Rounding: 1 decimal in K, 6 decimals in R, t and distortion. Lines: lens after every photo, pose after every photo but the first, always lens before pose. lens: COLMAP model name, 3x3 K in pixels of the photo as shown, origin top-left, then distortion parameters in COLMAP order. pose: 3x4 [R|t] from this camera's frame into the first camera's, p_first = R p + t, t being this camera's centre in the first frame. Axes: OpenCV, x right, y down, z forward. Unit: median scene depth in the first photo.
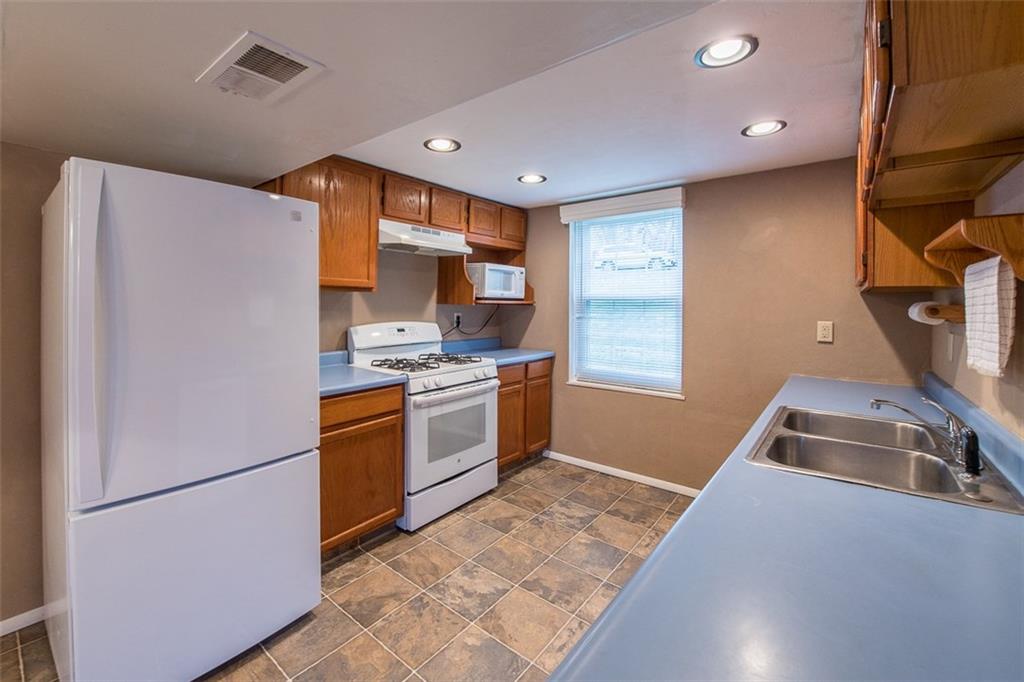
lens RADIAL K [[427.9, 0, 519.6], [0, 427.9, 298.5], [0, 0, 1]] dist [-0.017505, -0.000950]
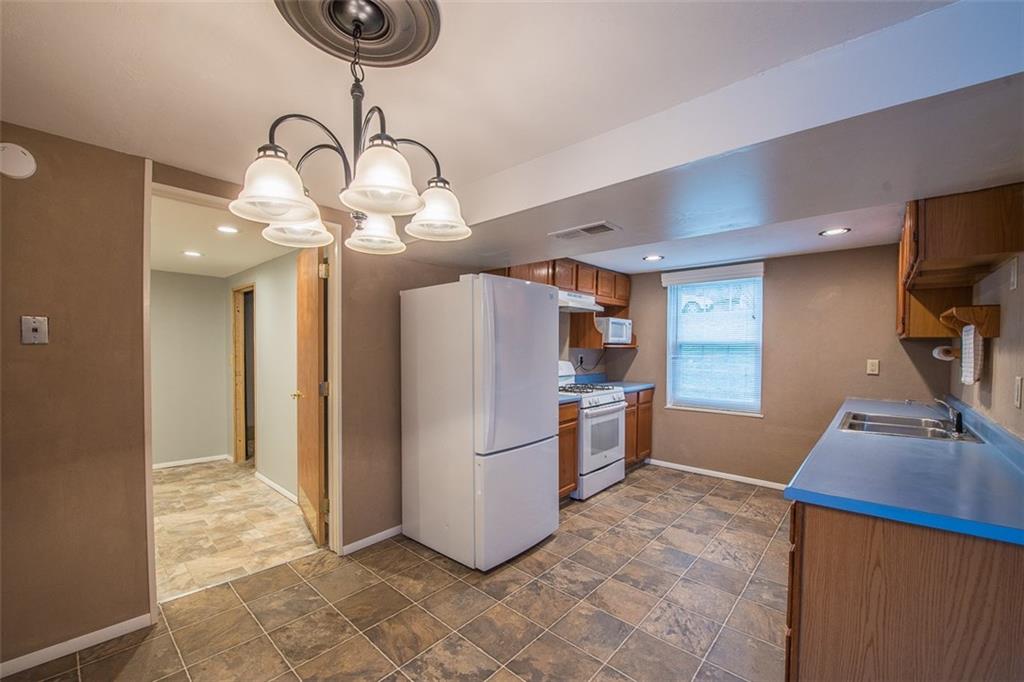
lens RADIAL K [[427.9, 0, 509.4], [0, 427.9, 350.0], [0, 0, 1]] dist [-0.017505, -0.000950]
pose [[0.997912, 0.000581, -0.064587, -0.412146], [0.000625, 0.999826, 0.018645, -0.007193], [0.064586, -0.018646, 0.997738, -0.499248]]
